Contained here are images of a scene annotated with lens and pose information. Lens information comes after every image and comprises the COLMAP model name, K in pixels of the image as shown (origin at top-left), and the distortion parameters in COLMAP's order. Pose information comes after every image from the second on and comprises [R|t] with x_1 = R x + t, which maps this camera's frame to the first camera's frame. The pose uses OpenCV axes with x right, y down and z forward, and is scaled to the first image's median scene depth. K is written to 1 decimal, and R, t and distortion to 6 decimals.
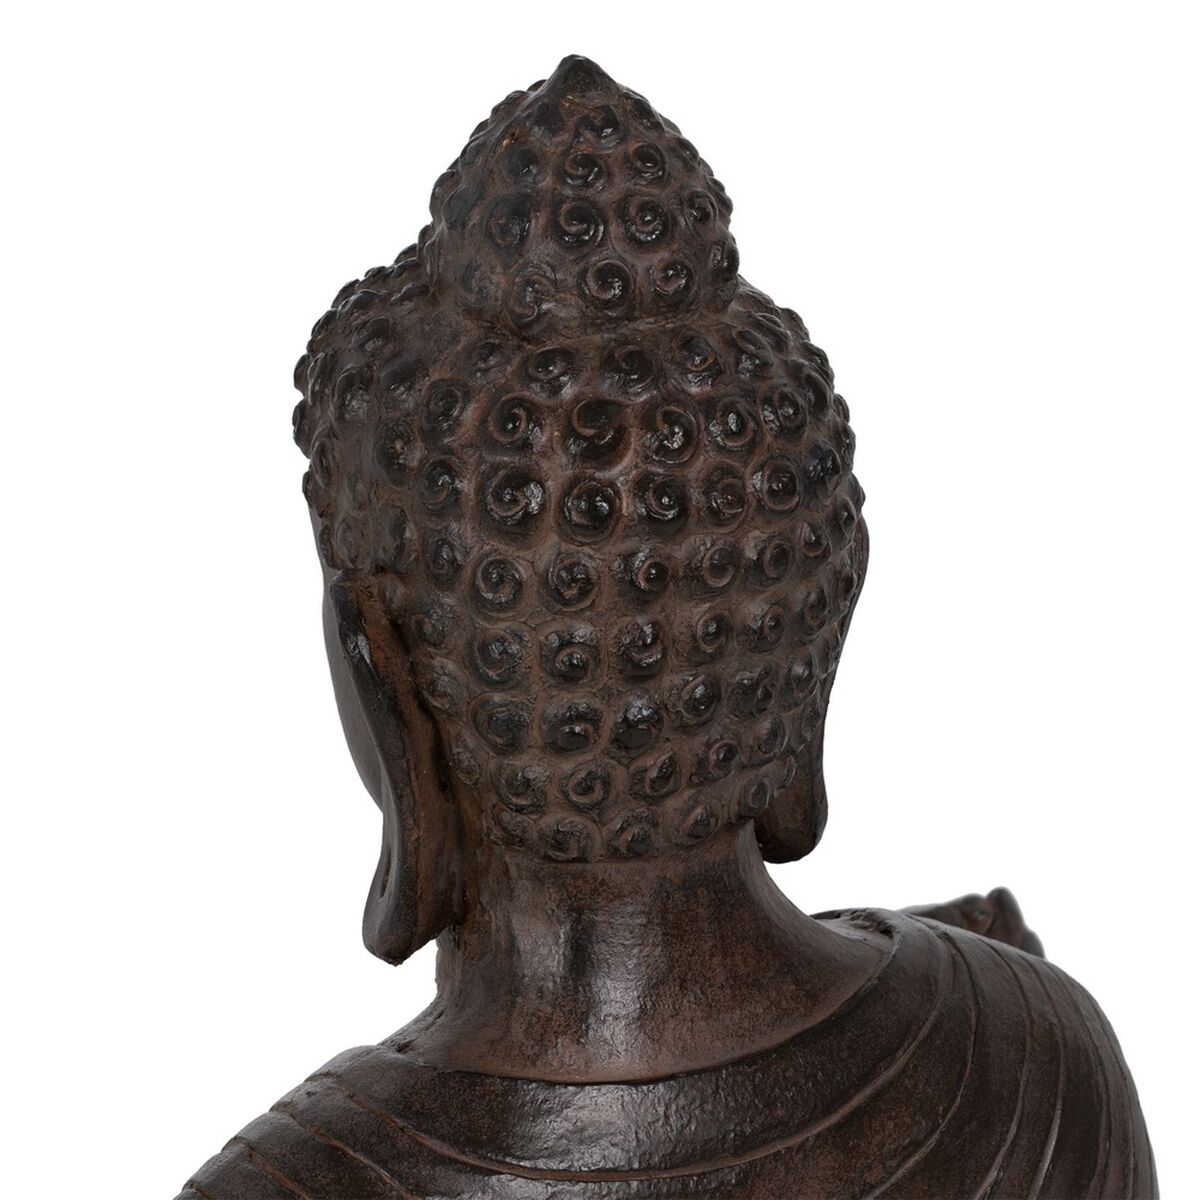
lens RADIAL K [[5539.7, 0, 598.7], [0, 5539.7, 599.2], [0, 0, 1]] dist [-0.133755, 0.000000]
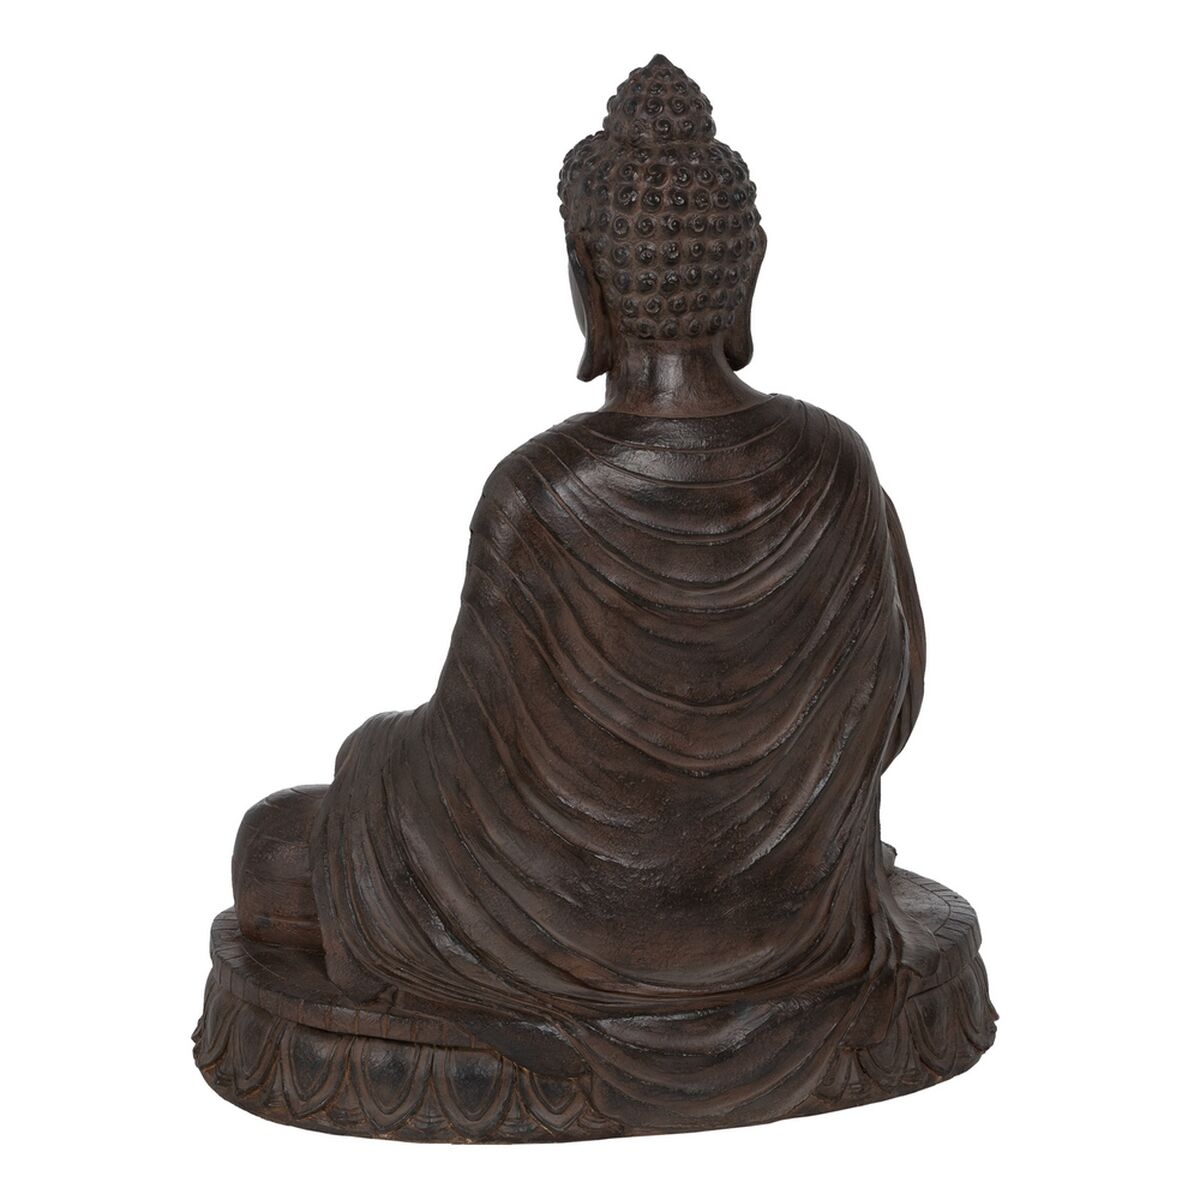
lens RADIAL K [[5539.7, 0, 600.6], [0, 5539.7, 600.4], [0, 0, 1]] dist [-0.133755, 0.000000]
pose [[0.994841, 0.023142, -0.098775, 0.253696], [-0.035540, 0.991436, -0.125667, 0.538240], [0.095021, 0.128529, 0.987143, -1.768316]]
